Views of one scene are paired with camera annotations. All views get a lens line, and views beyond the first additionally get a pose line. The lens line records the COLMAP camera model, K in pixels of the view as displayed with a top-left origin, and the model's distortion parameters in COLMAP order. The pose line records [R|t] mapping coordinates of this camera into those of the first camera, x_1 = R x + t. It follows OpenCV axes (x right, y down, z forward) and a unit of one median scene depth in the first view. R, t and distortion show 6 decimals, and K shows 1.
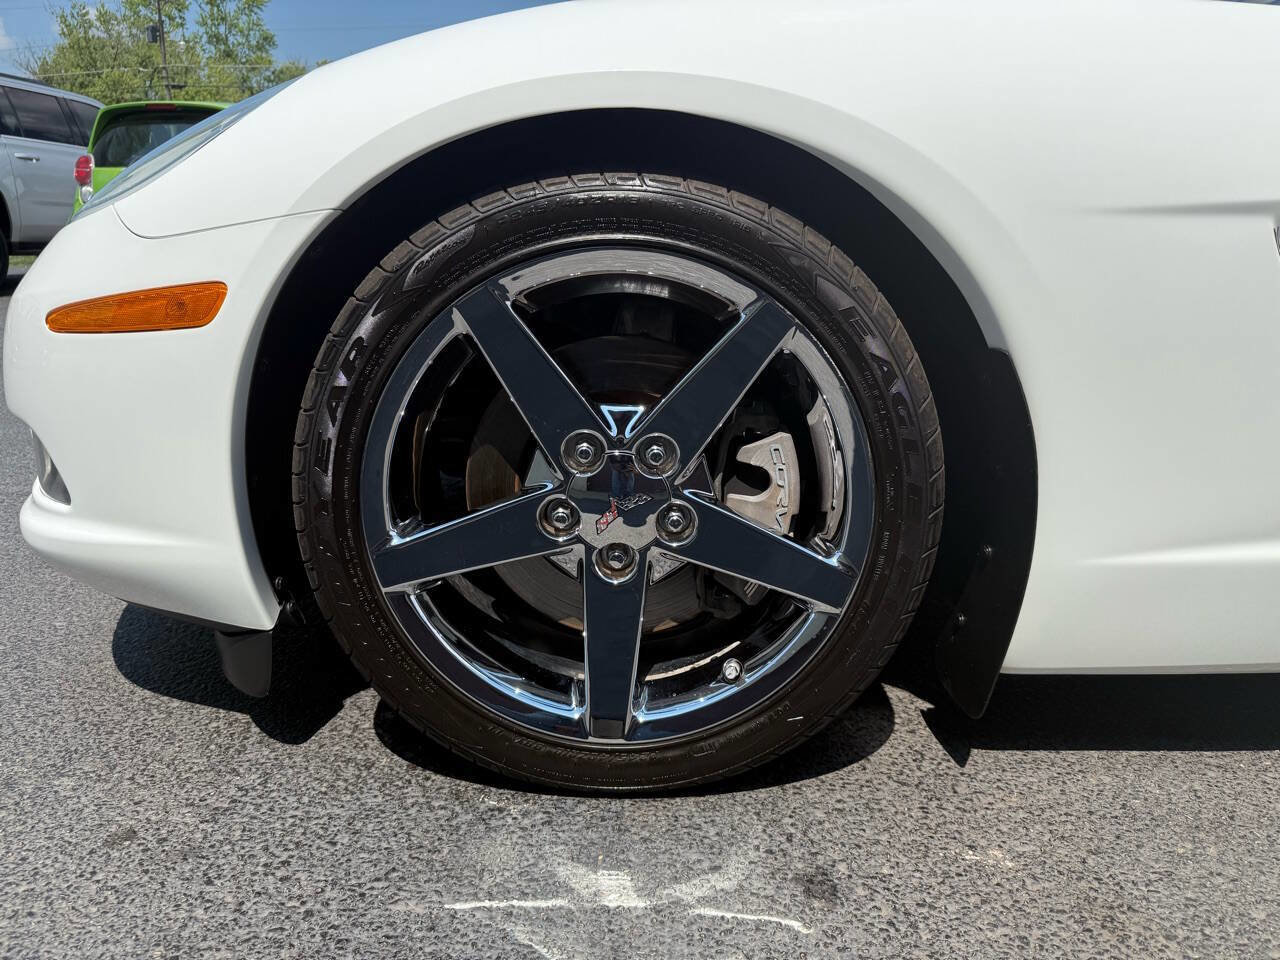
lens RADIAL K [[906.9, 0, 637.5], [0, 906.9, 479.4], [0, 0, 1]] dist [0.005323, -0.011889]
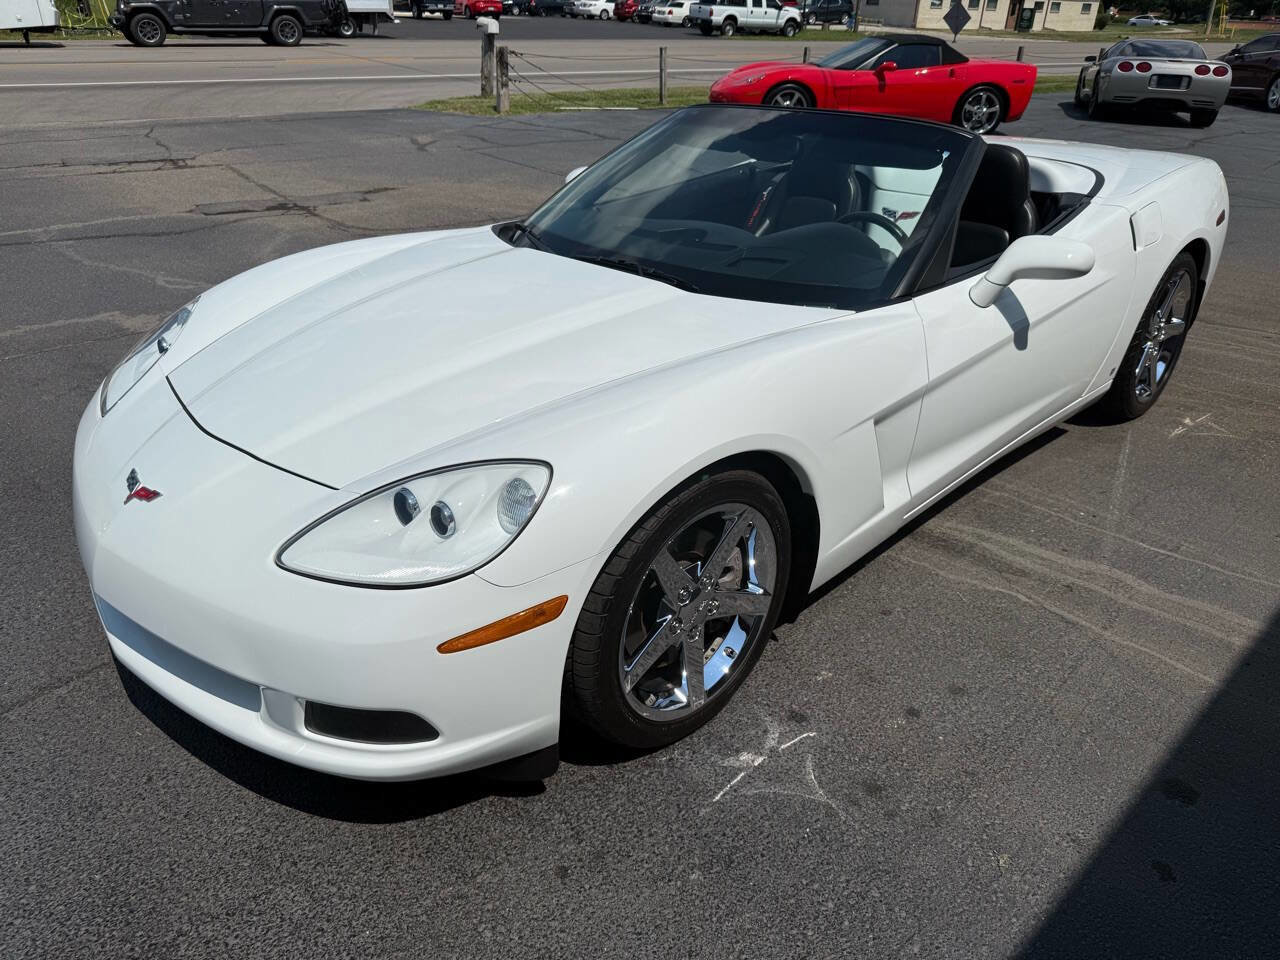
lens RADIAL K [[906.9, 0, 641.2], [0, 906.9, 480.1], [0, 0, 1]] dist [0.005323, -0.011889]
pose [[0.707057, -0.323543, 0.628801, -1.449638], [0.176718, 0.941825, 0.285895, -0.951591], [-0.684720, -0.091024, 0.723100, -0.458854]]
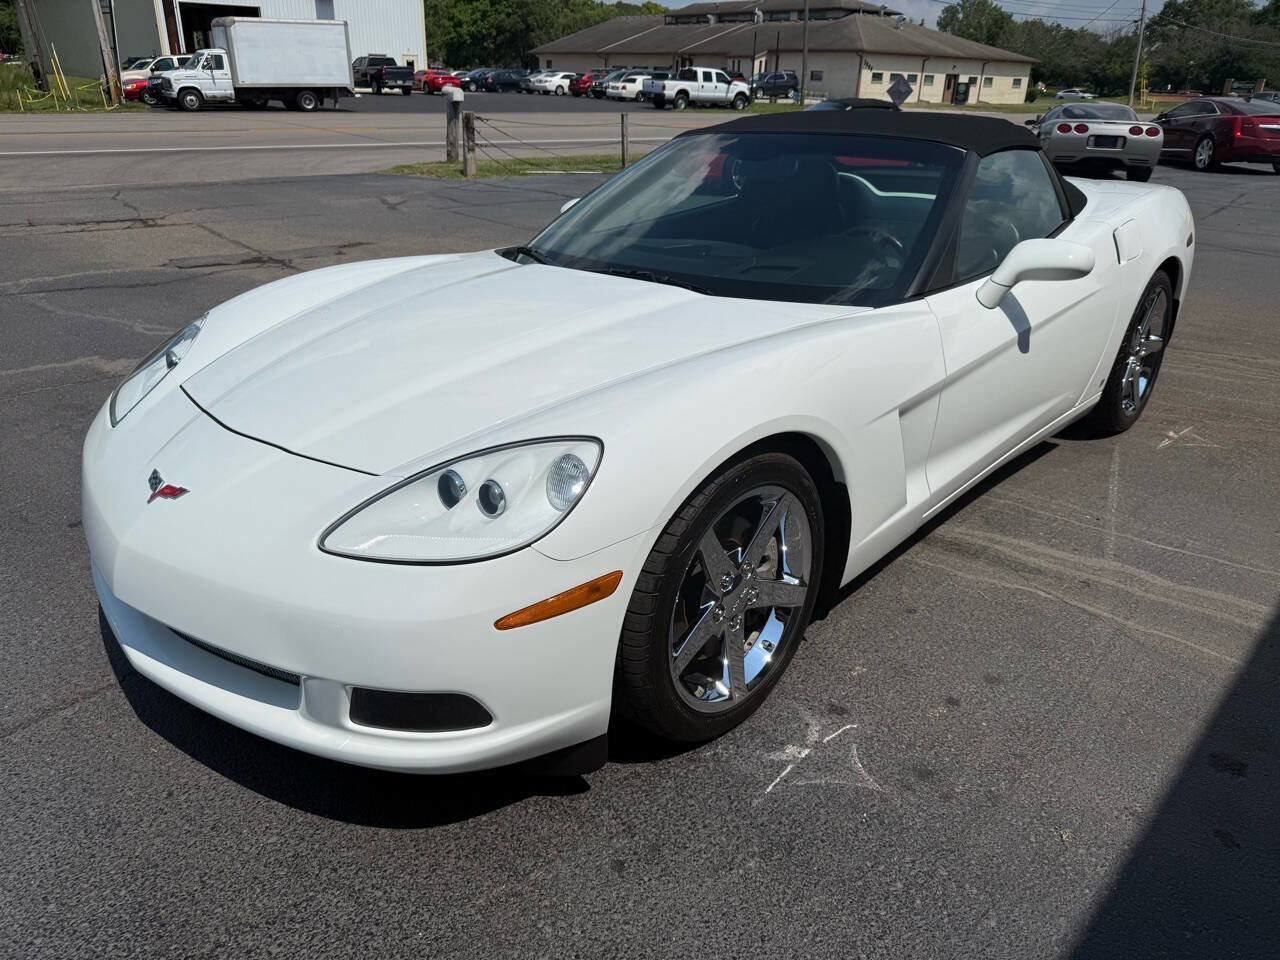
lens RADIAL K [[906.9, 0, 643.4], [0, 906.9, 476.7], [0, 0, 1]] dist [0.005323, -0.011889]
pose [[0.670175, -0.292700, 0.682050, -1.628577], [0.189250, 0.955968, 0.224297, -0.803886], [-0.717670, -0.021240, 0.696059, -0.327992]]
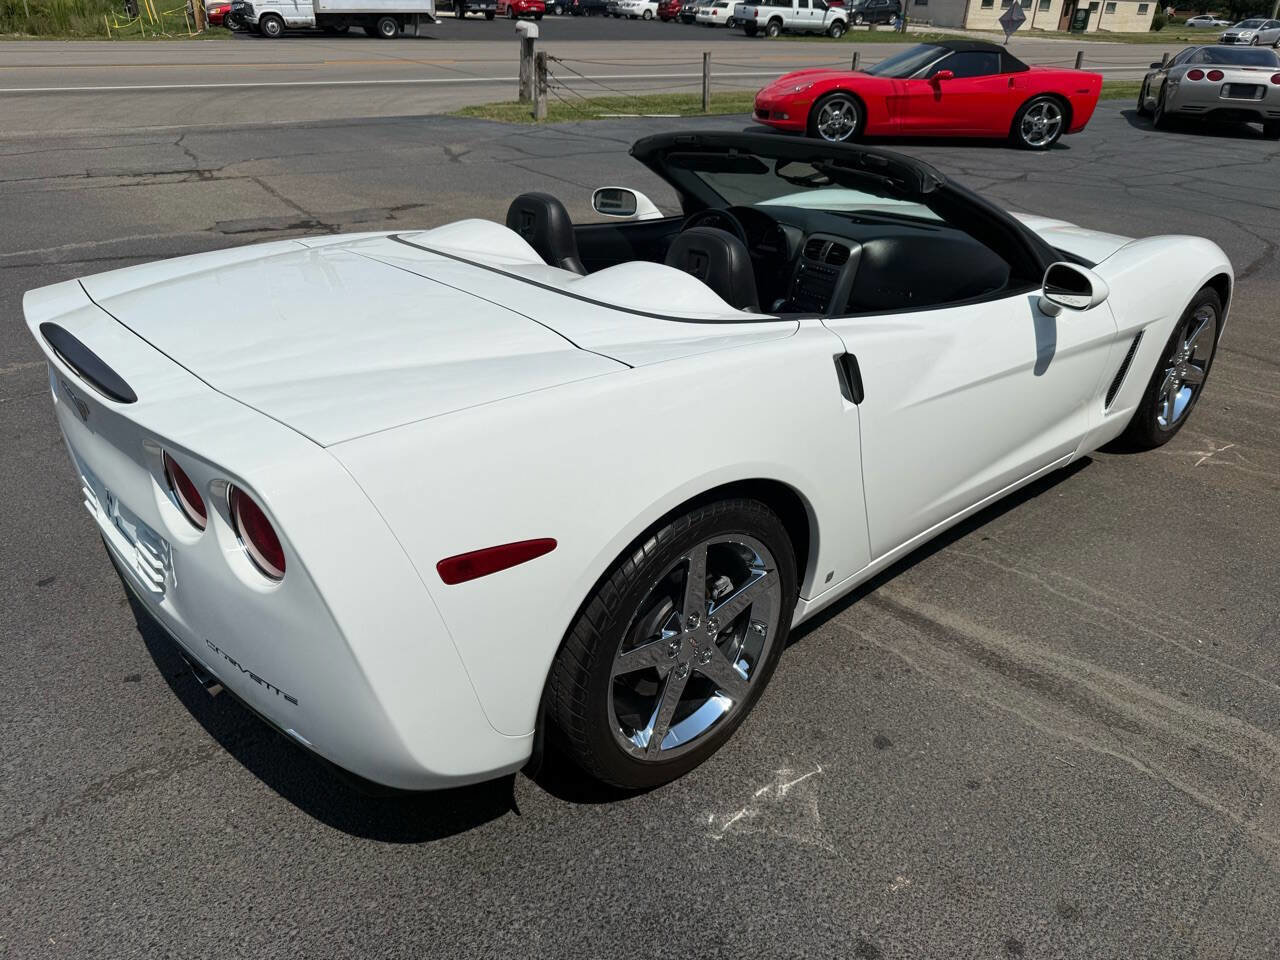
lens RADIAL K [[906.9, 0, 641.1], [0, 906.9, 487.1], [0, 0, 1]] dist [0.005323, -0.011889]
pose [[0.736579, -0.312952, 0.599593, -1.022783], [0.167930, 0.943373, 0.286088, -1.141052], [-0.655172, -0.110036, 0.747423, -0.055207]]
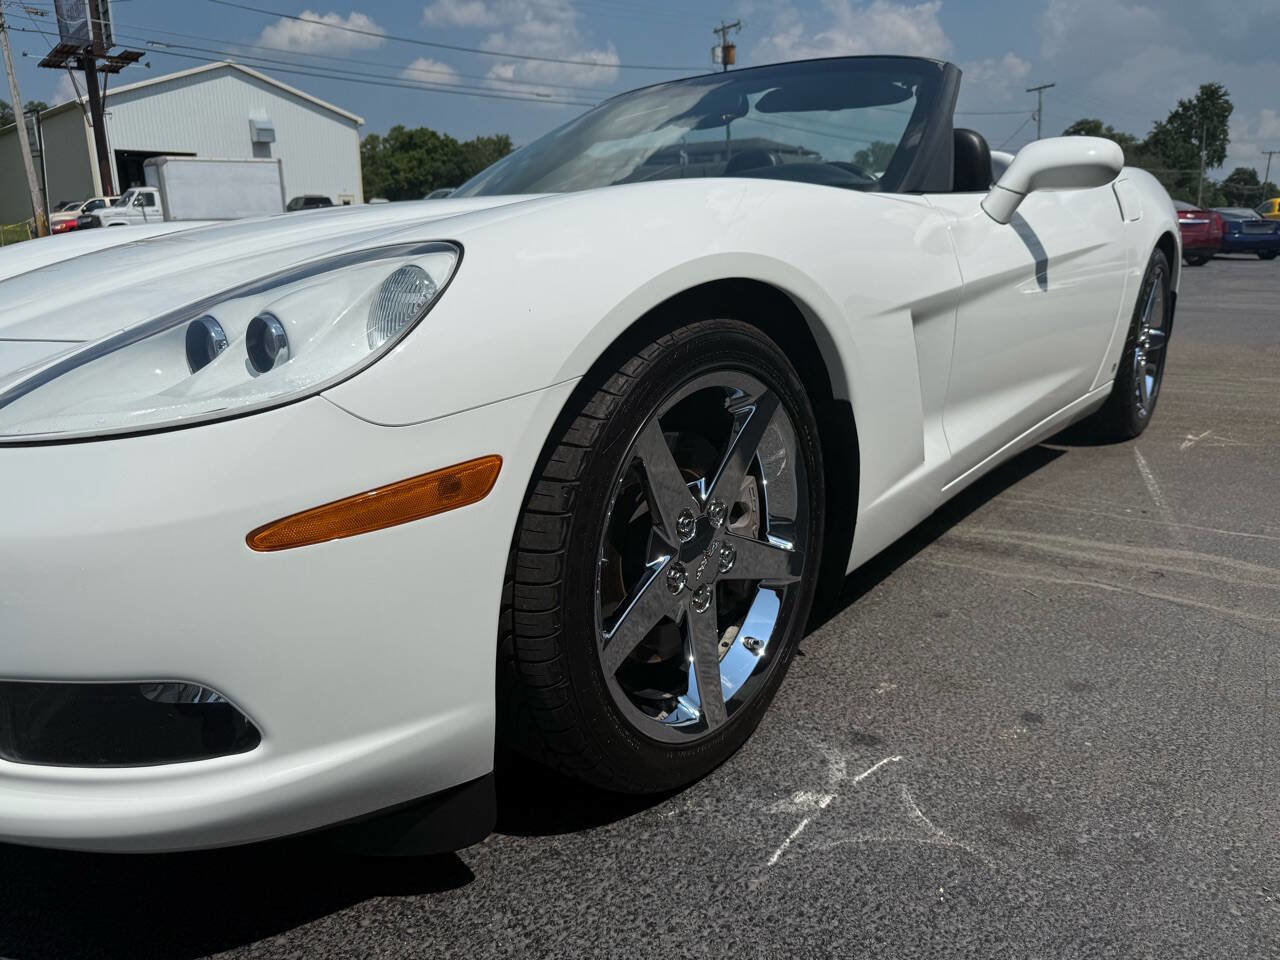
lens RADIAL K [[906.9, 0, 641.2], [0, 906.9, 489.8], [0, 0, 1]] dist [0.005323, -0.011889]
pose [[0.619138, -0.233150, 0.749872, -1.139829], [0.224873, 0.967558, 0.115165, -0.257528], [-0.752396, 0.097323, 0.651482, 0.191762]]
